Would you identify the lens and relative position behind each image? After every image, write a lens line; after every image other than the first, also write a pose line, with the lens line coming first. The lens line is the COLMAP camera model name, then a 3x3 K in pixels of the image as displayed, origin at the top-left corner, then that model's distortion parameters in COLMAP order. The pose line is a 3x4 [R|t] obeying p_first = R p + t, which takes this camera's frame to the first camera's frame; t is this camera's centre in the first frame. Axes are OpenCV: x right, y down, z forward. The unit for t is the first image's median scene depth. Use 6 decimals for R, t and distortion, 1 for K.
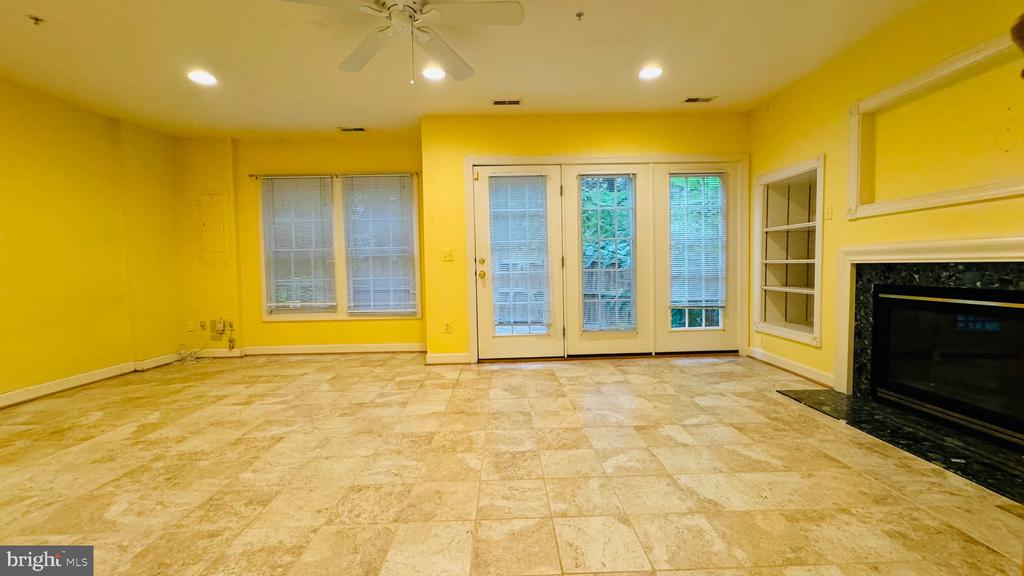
lens RADIAL K [[409.7, 0, 512.4], [0, 409.7, 281.8], [0, 0, 1]] dist [-0.002292, 0.000057]
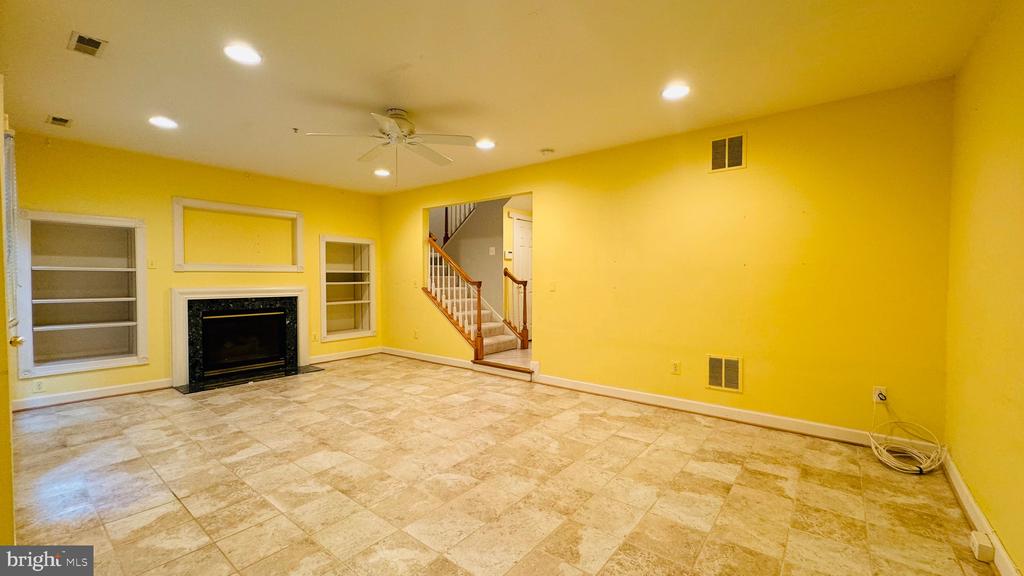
lens RADIAL K [[409.7, 0, 510.6], [0, 409.7, 286.3], [0, 0, 1]] dist [-0.002292, 0.000057]
pose [[-0.764430, 0.004825, 0.644689, -1.319330], [0.036508, 0.998691, 0.035814, -0.125202], [-0.643673, 0.050913, -0.763606, 1.631997]]
